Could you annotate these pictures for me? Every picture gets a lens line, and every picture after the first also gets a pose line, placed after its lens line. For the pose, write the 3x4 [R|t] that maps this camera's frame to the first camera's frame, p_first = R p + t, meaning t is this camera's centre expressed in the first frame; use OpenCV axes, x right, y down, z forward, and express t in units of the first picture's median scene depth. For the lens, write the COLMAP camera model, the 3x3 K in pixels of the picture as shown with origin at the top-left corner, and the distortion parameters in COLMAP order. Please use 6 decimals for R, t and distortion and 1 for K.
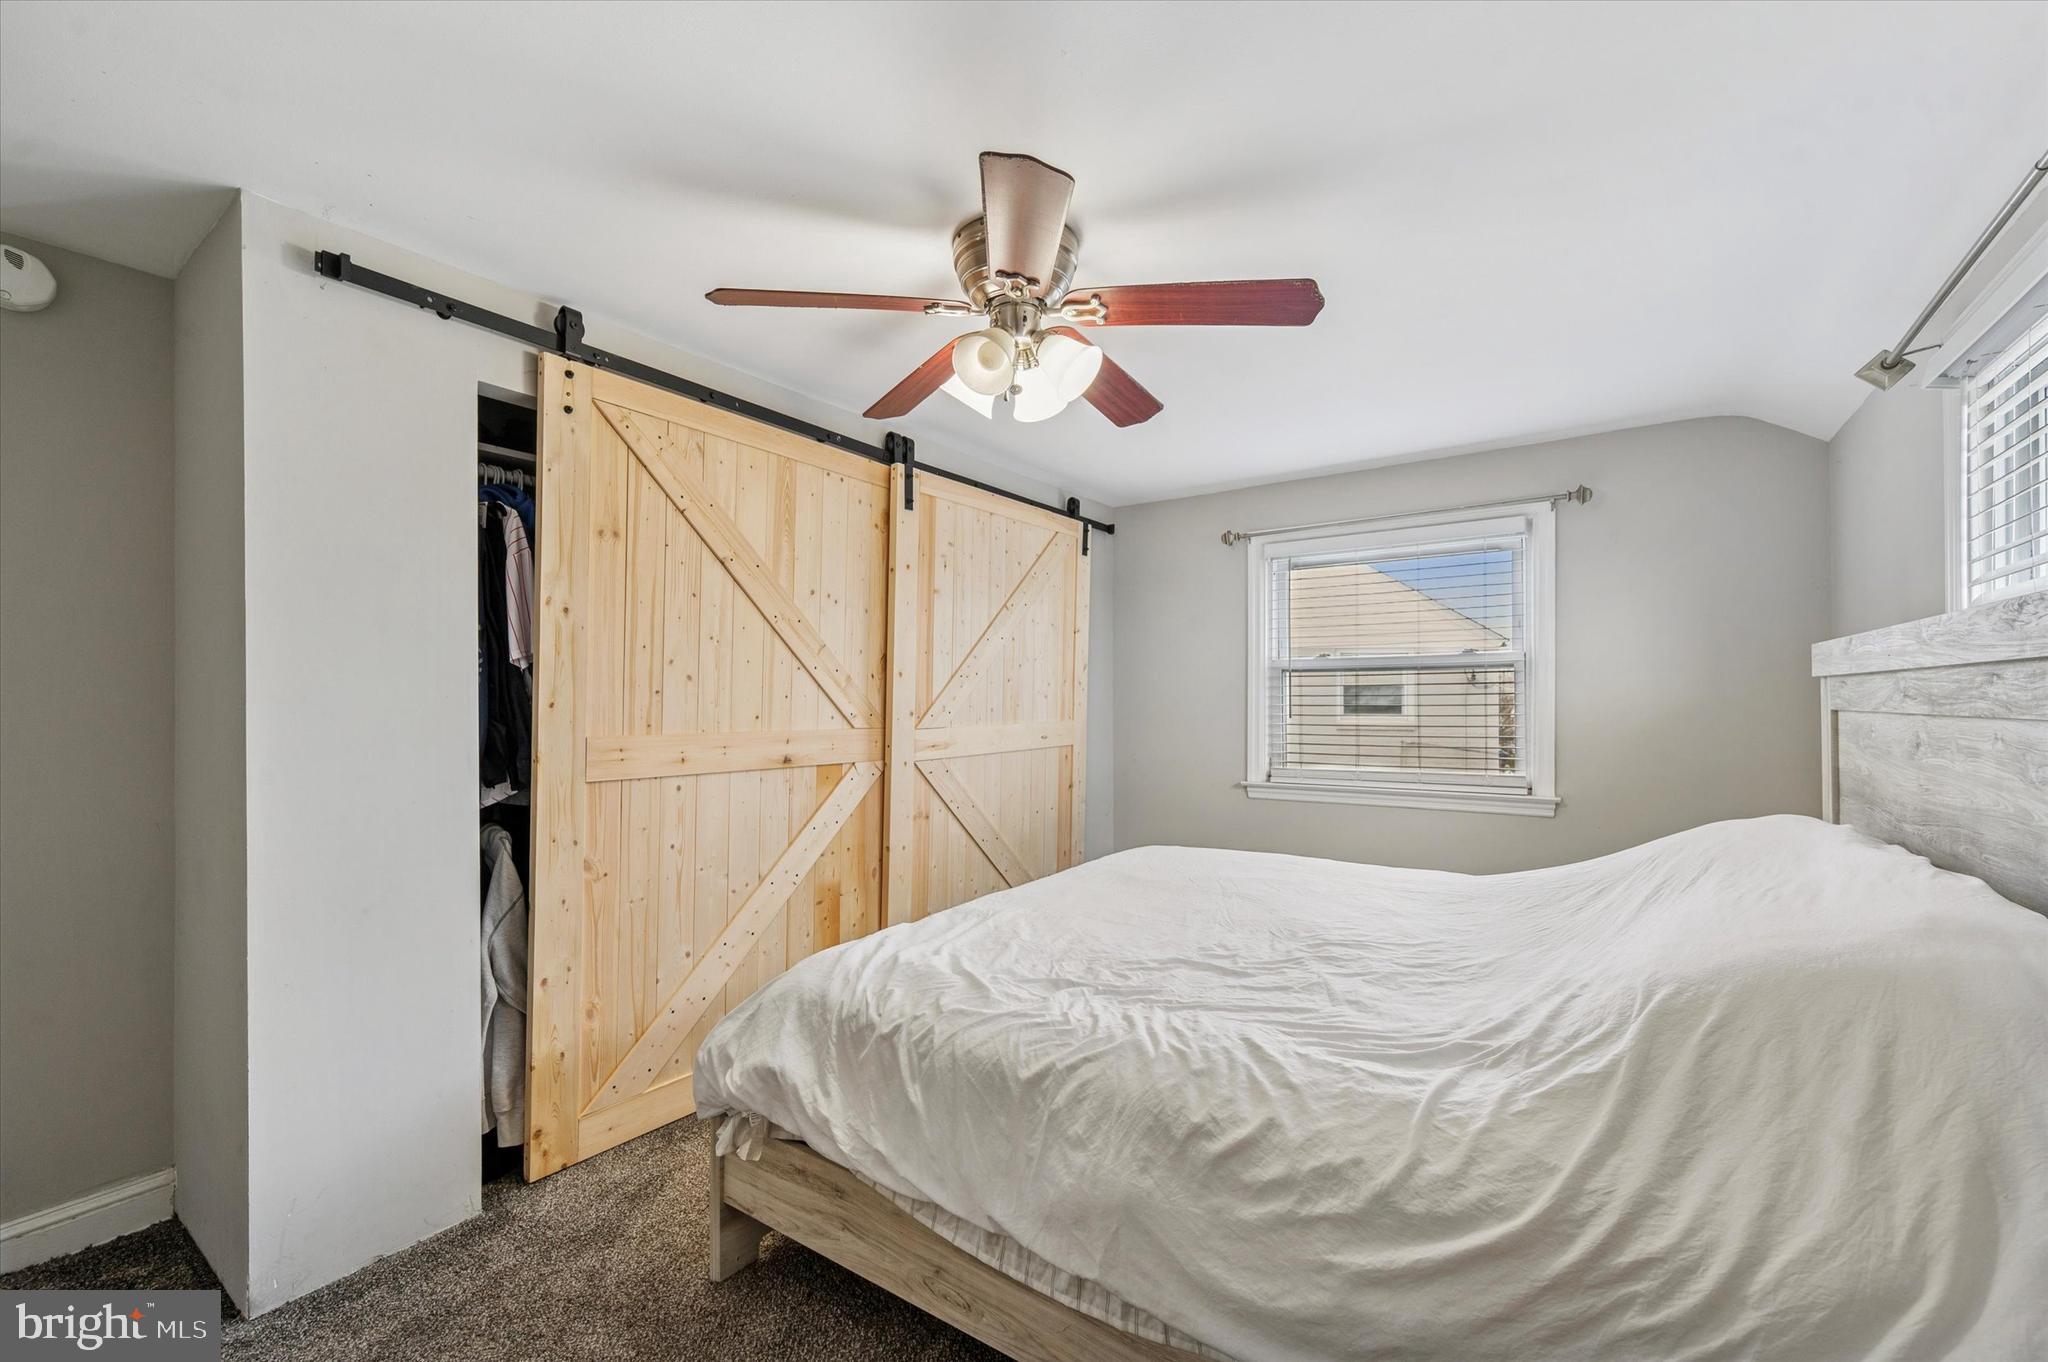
lens RADIAL K [[813.8, 0, 1030.8], [0, 813.8, 676.0], [0, 0, 1]] dist [-0.000437, -0.000070]
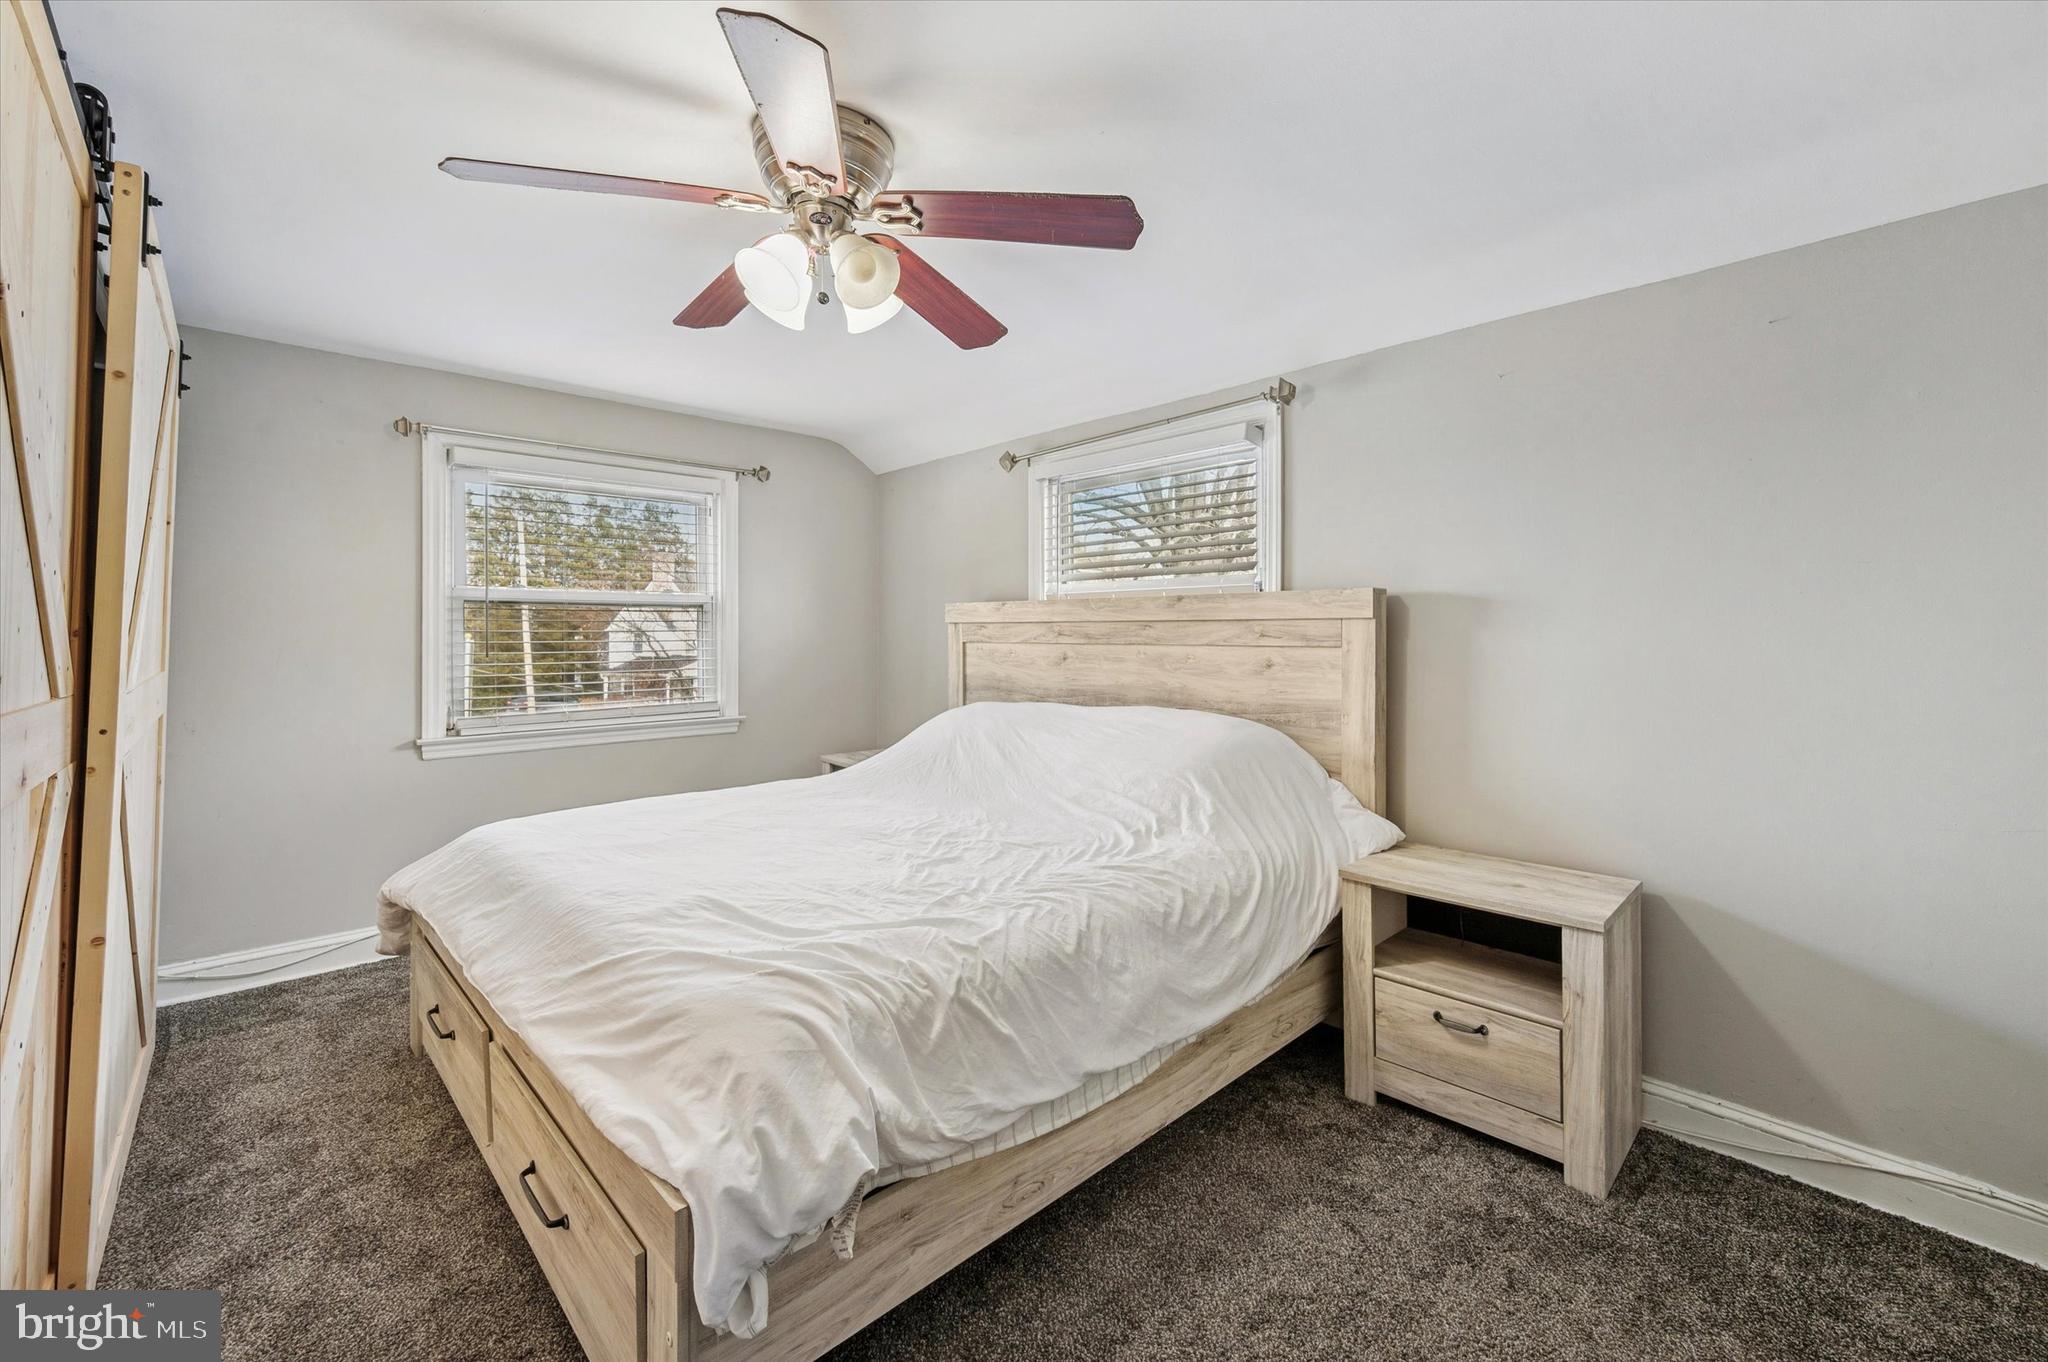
lens RADIAL K [[830.8, 0, 1016.3], [0, 830.8, 616.3], [0, 0, 1]] dist [0.000207, -0.000014]
pose [[0.234006, 0.023681, 0.971947, -1.229166], [-0.028487, 0.999441, -0.017492, 0.022288], [-0.971818, -0.023595, 0.234550, 0.800970]]
